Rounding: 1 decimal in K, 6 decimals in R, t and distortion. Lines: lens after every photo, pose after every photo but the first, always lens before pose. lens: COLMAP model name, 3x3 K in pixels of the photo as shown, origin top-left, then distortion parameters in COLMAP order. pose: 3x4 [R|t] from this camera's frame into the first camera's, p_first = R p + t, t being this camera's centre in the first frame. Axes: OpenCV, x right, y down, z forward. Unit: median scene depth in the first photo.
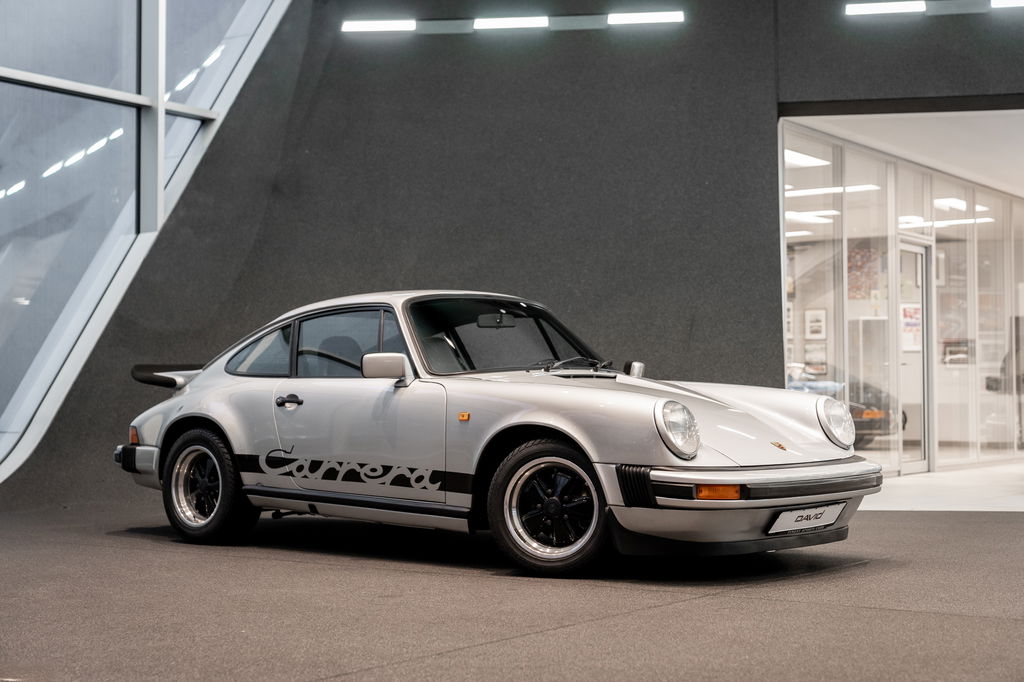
lens RADIAL K [[1509.1, 0, 512.0], [0, 1509.1, 341.0], [0, 0, 1]] dist [0.014667, 0.053106]
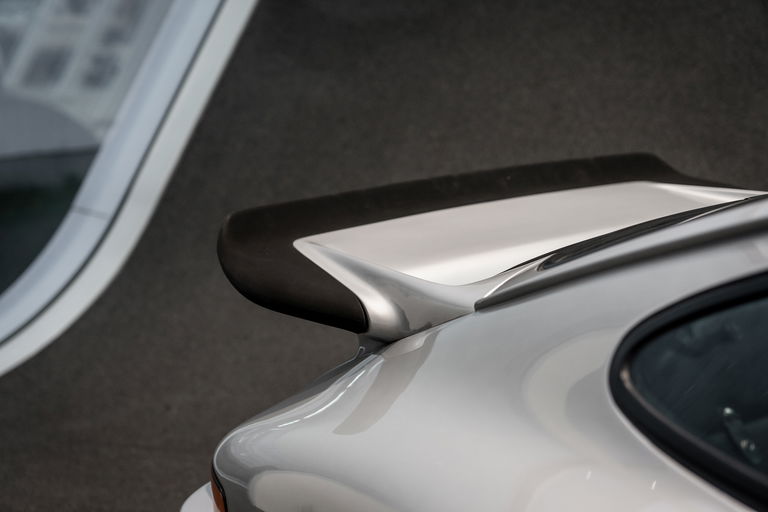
lens RADIAL K [[1131.8, 0, 384.0], [0, 1131.8, 256.0], [0, 0, 1]] dist [0.014667, 0.053106]
pose [[0.974227, 0.025434, -0.224130, -0.143686], [0.030816, 0.969300, 0.243943, -0.024380], [0.223453, -0.244563, 0.943535, 0.668238]]
